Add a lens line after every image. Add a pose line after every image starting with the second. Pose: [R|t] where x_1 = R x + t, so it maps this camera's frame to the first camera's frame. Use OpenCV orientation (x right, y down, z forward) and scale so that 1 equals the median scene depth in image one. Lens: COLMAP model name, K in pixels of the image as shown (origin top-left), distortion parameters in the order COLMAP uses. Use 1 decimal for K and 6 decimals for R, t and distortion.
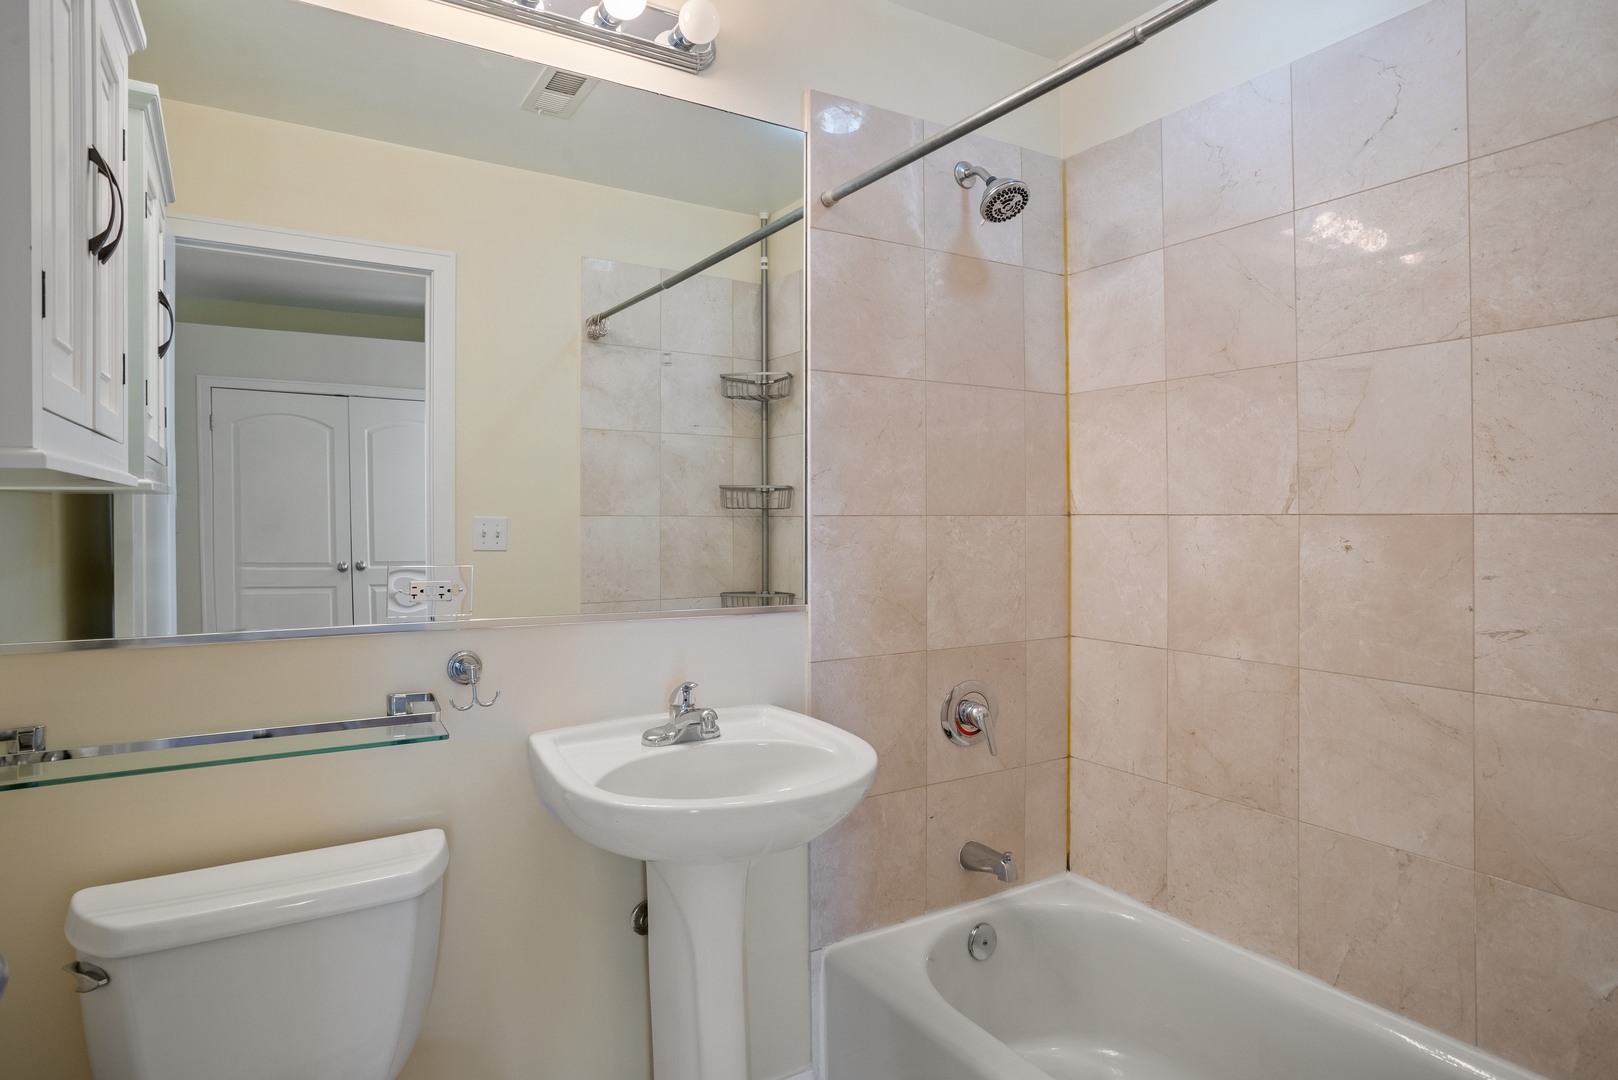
lens RADIAL K [[927.3, 0, 809.0], [0, 927.3, 540.0], [0, 0, 1]] dist [-0.080762, 0.055681]
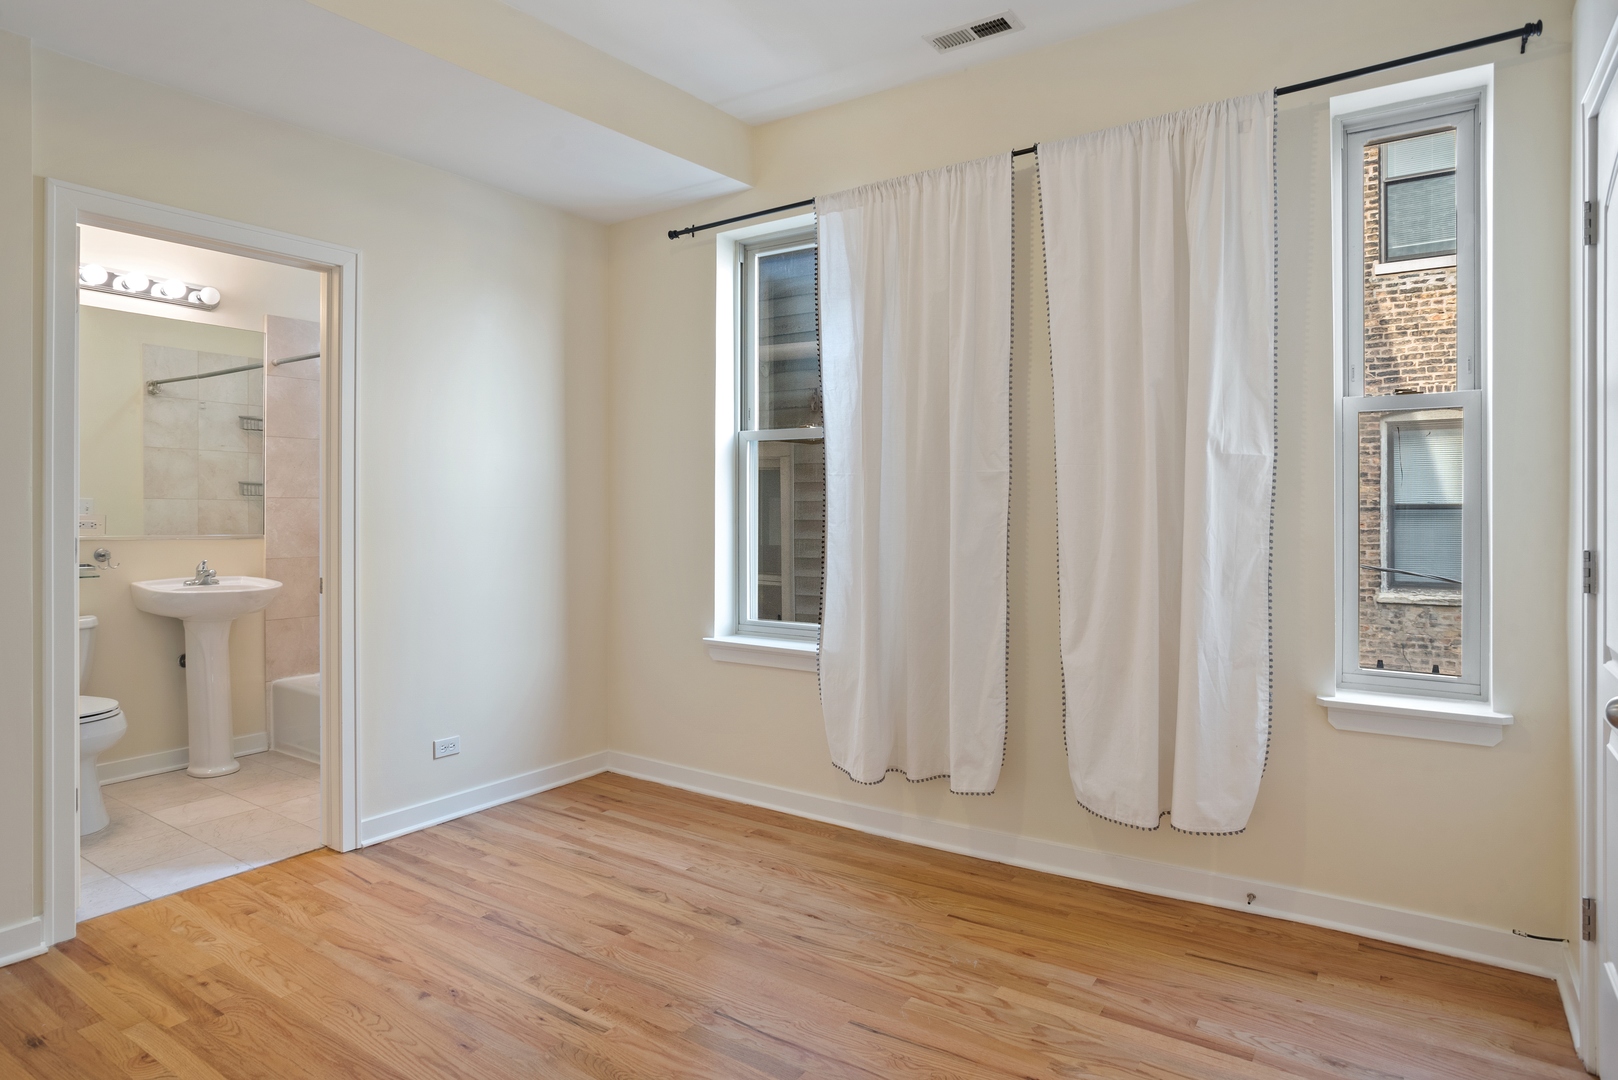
lens RADIAL K [[927.3, 0, 809.0], [0, 927.3, 540.0], [0, 0, 1]] dist [-0.080762, 0.055681]
pose [[0.912473, 0.002239, 0.409132, 0.306104], [-0.003472, 0.999991, 0.002270, 0.069557], [-0.409123, -0.003492, 0.912473, -1.613530]]
